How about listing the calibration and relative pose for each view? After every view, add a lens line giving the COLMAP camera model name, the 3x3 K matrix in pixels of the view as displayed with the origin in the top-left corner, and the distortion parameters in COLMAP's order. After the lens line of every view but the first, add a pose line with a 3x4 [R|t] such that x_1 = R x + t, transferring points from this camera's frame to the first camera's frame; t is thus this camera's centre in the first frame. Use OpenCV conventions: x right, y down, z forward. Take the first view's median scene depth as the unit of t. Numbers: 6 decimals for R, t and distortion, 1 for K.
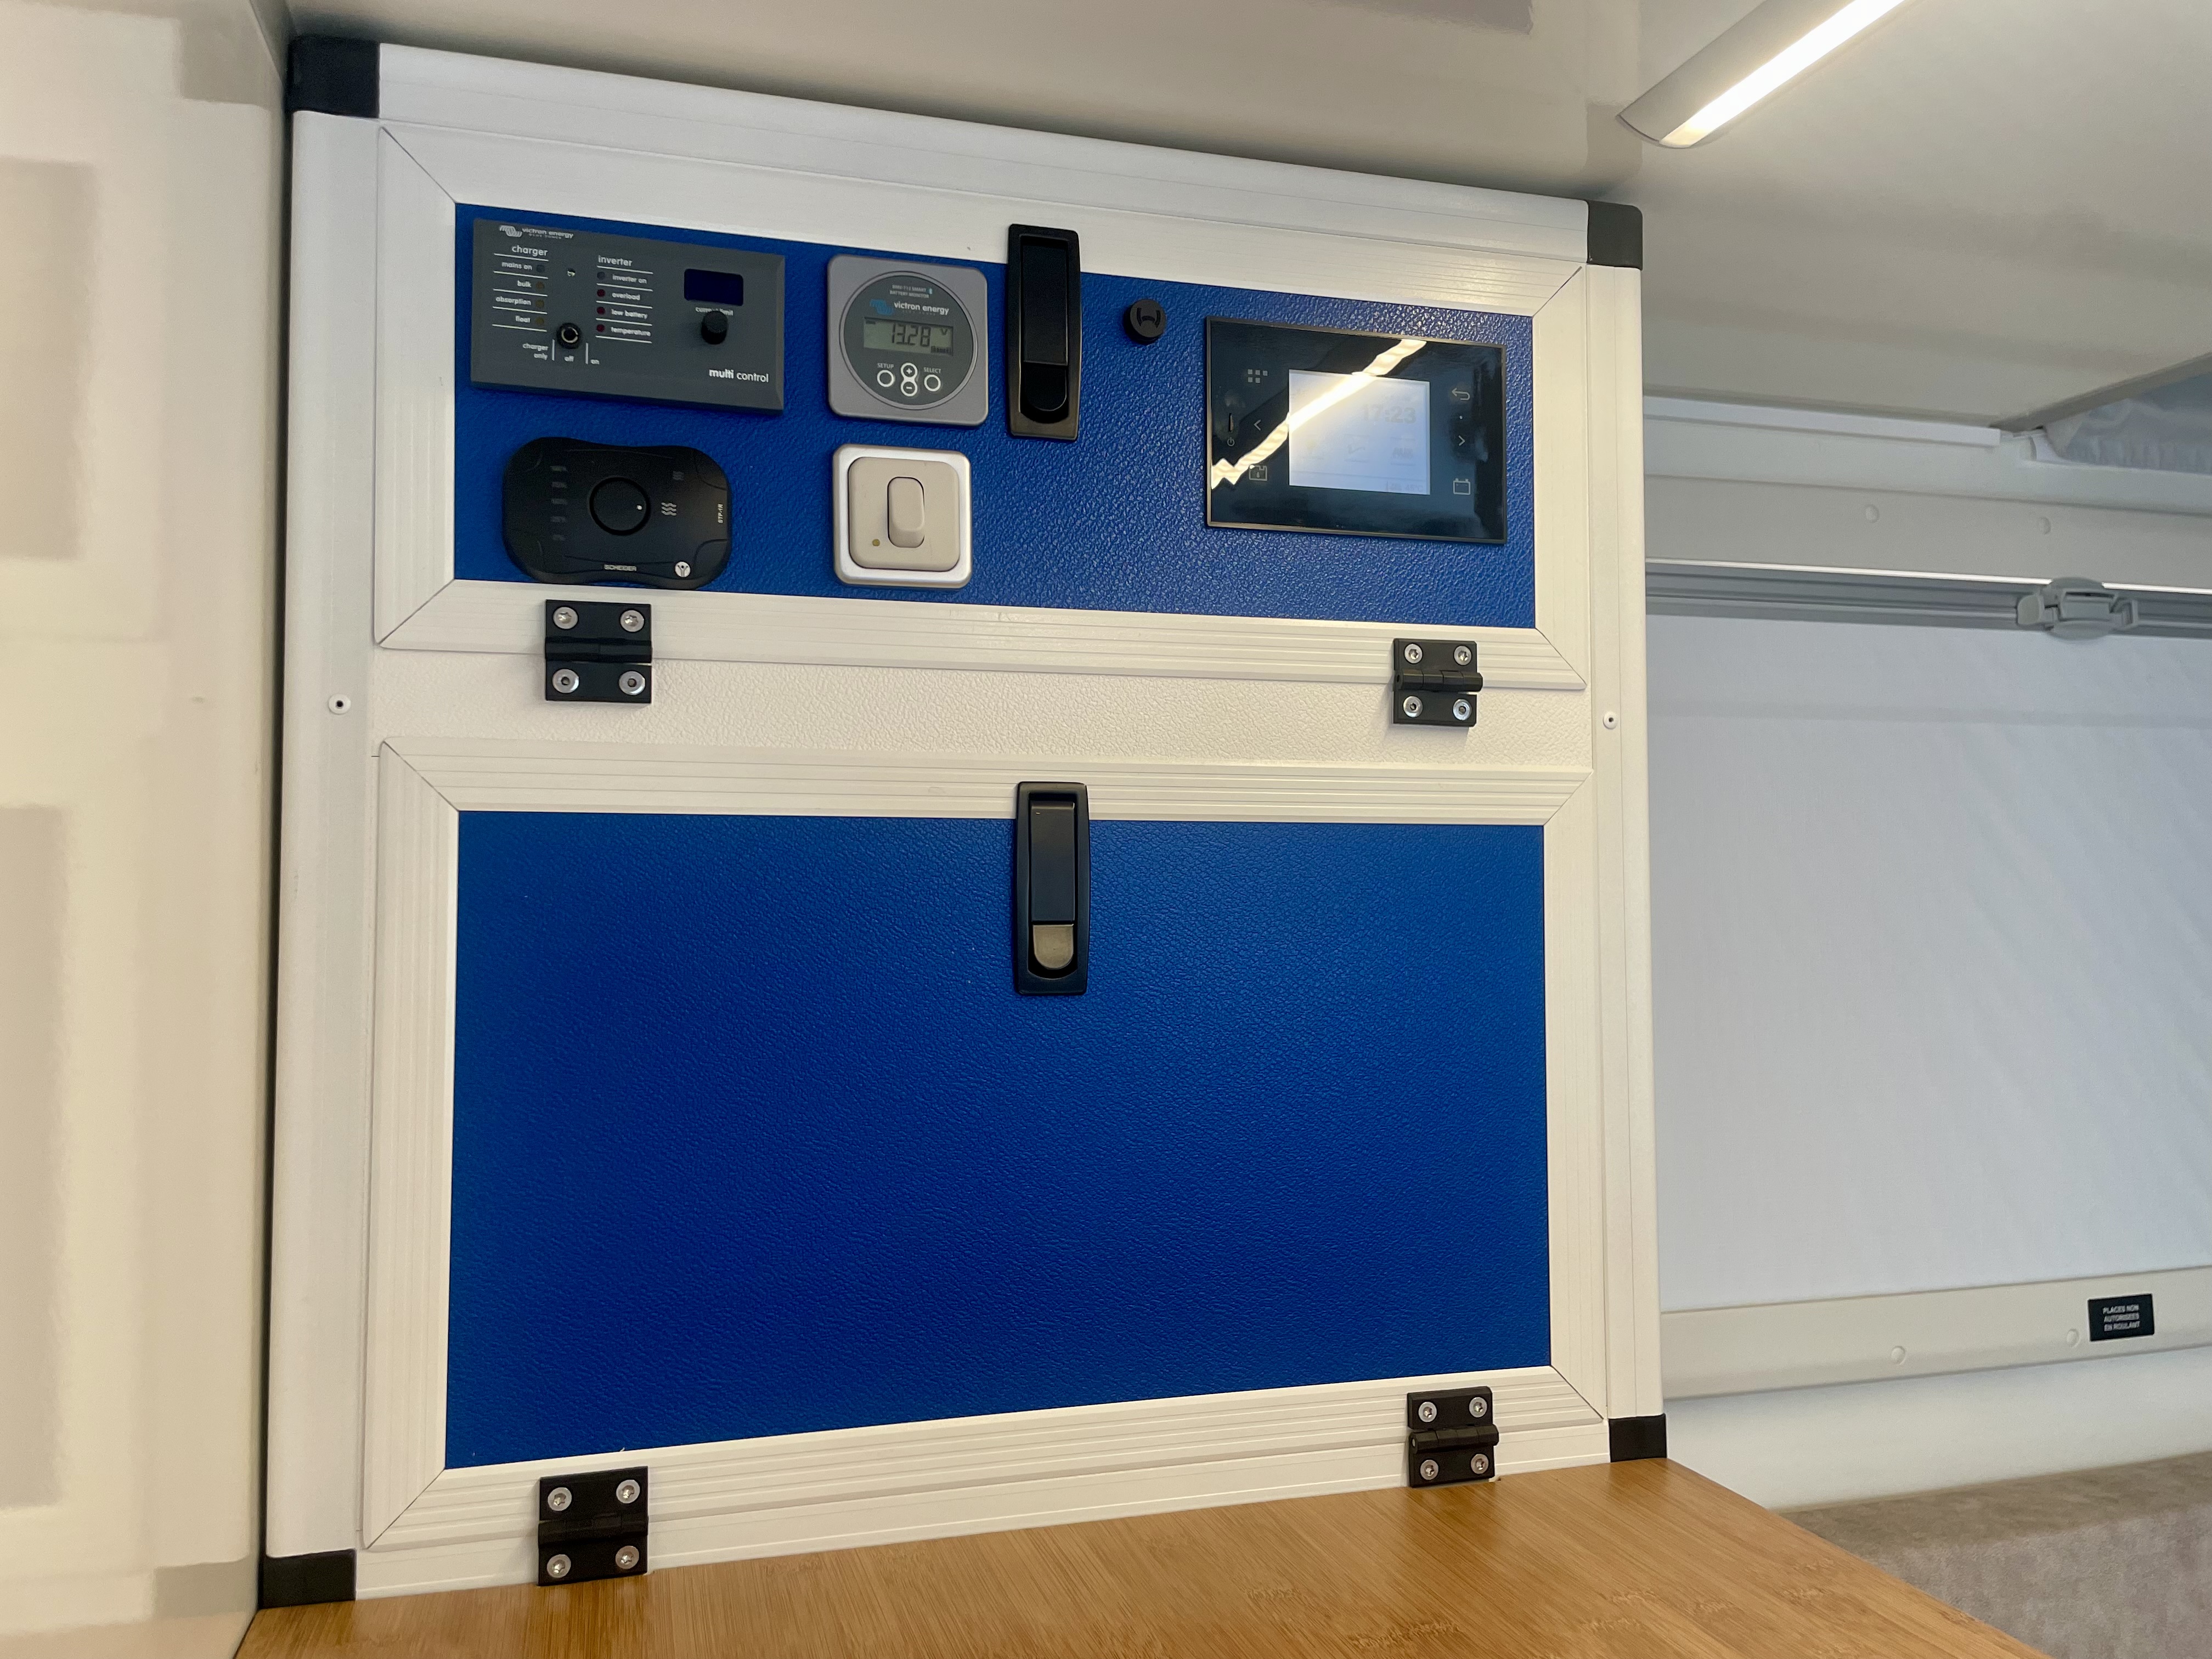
lens RADIAL K [[1672.8, 0, 1119.9], [0, 1672.8, 818.7], [0, 0, 1]] dist [0.075589, -0.090084]
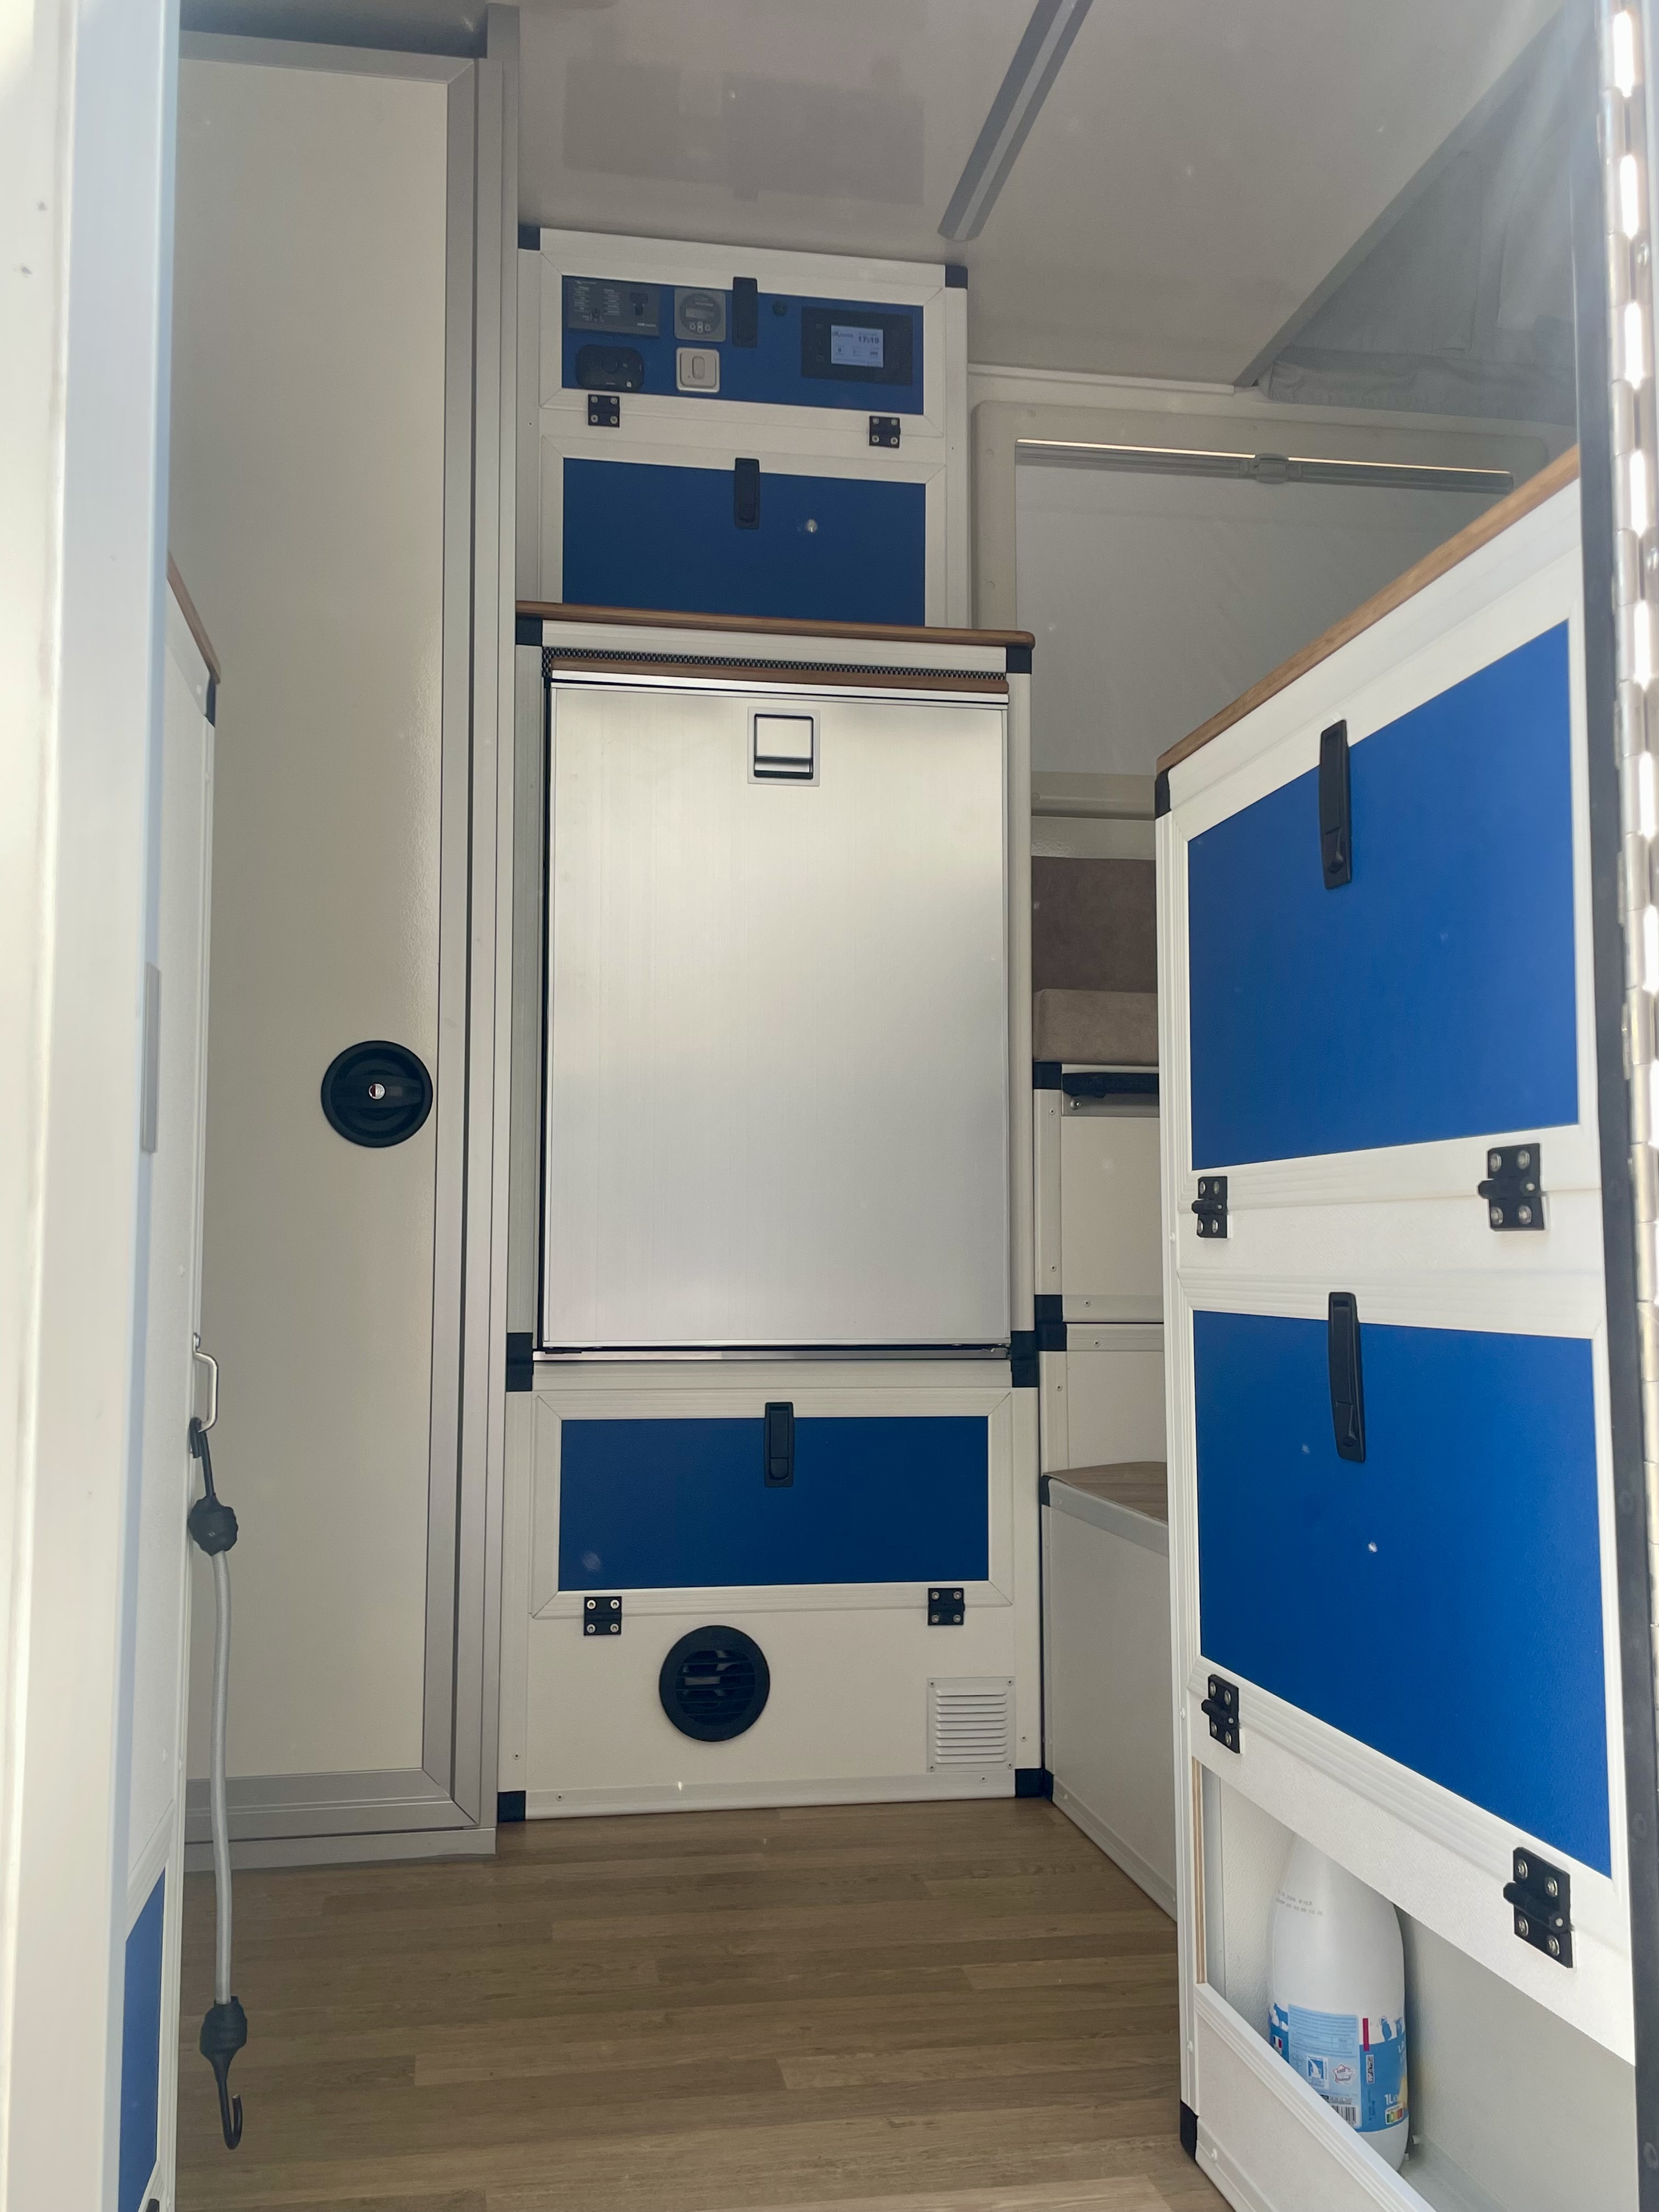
lens RADIAL K [[1962.3, 0, 829.5], [0, 1962.3, 1106.0], [0, 0, 1]] dist [0.069053, -0.000720]
pose [[0.992469, -0.007611, -0.122262, 0.526927], [0.002096, 0.998977, -0.045172, 1.288574], [0.122481, 0.044575, 0.991469, -2.434638]]
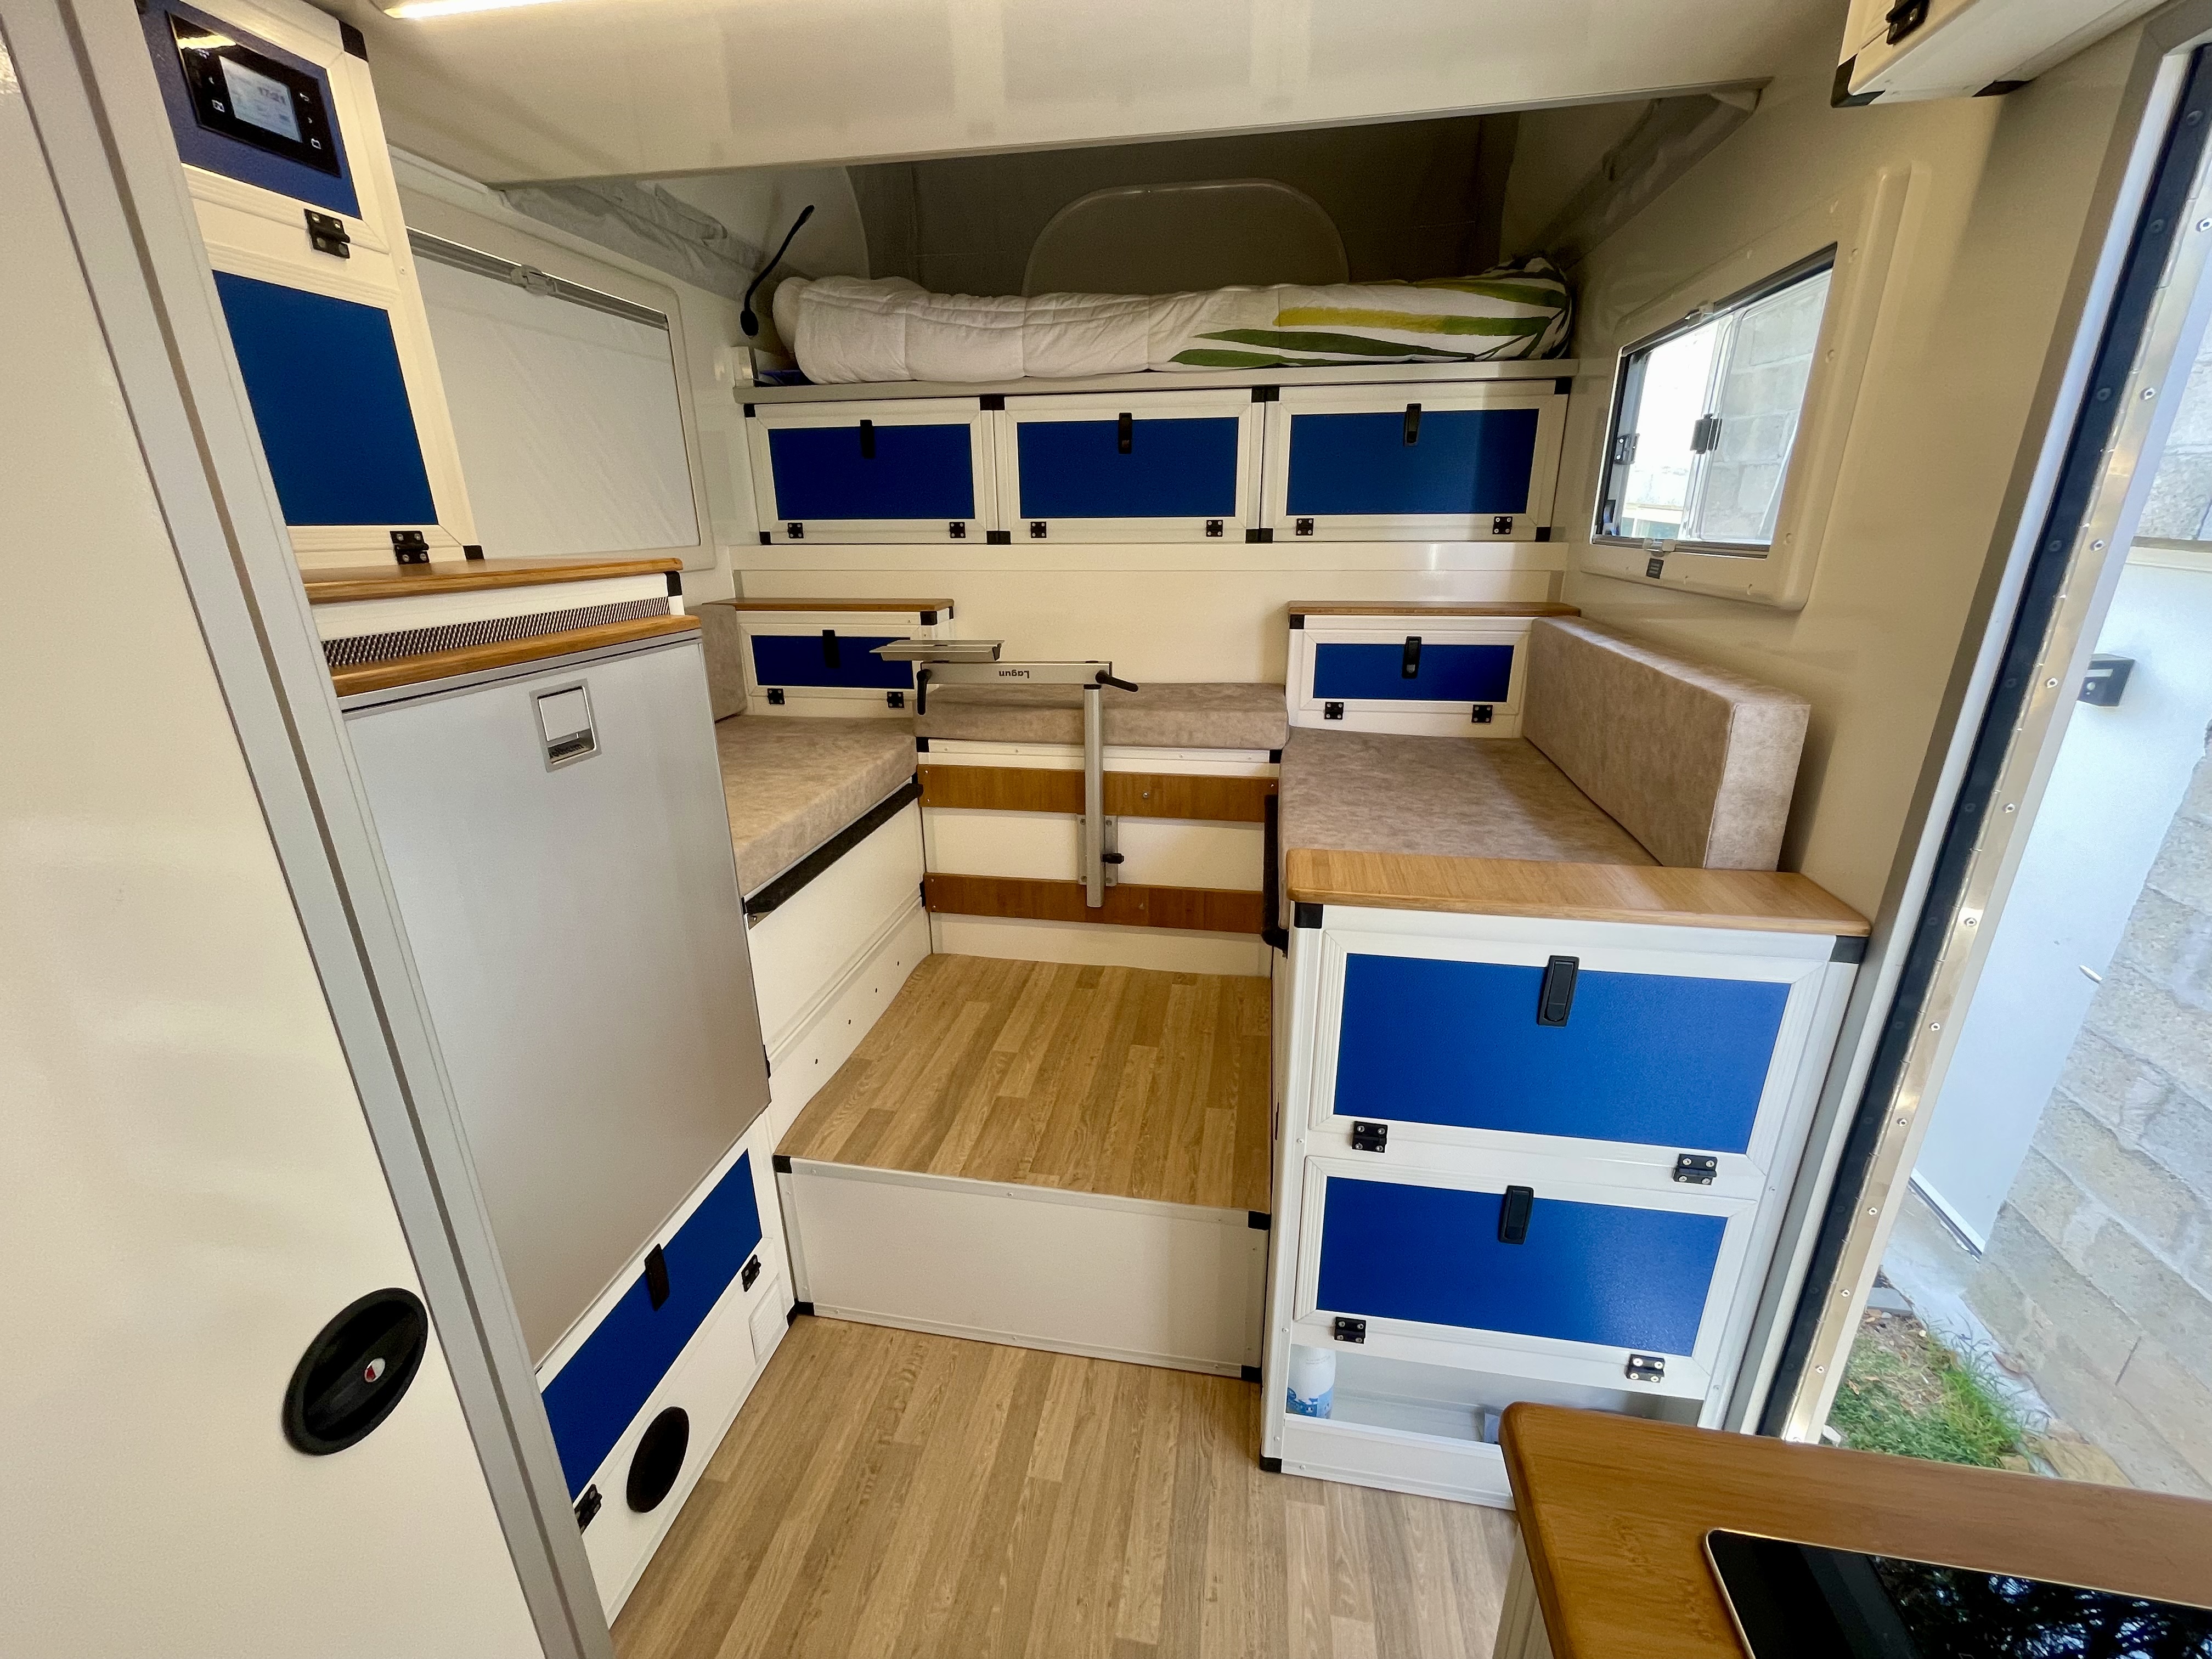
lens RADIAL K [[897.4, 0, 1106.0], [0, 897.4, 829.5], [0, 0, 1]] dist [-0.000784, 0.000457]
pose [[0.447766, -0.297644, 0.843157, -0.711539], [-0.025115, 0.938411, 0.344608, 0.271829], [-0.893798, -0.175479, 0.412713, -0.765243]]
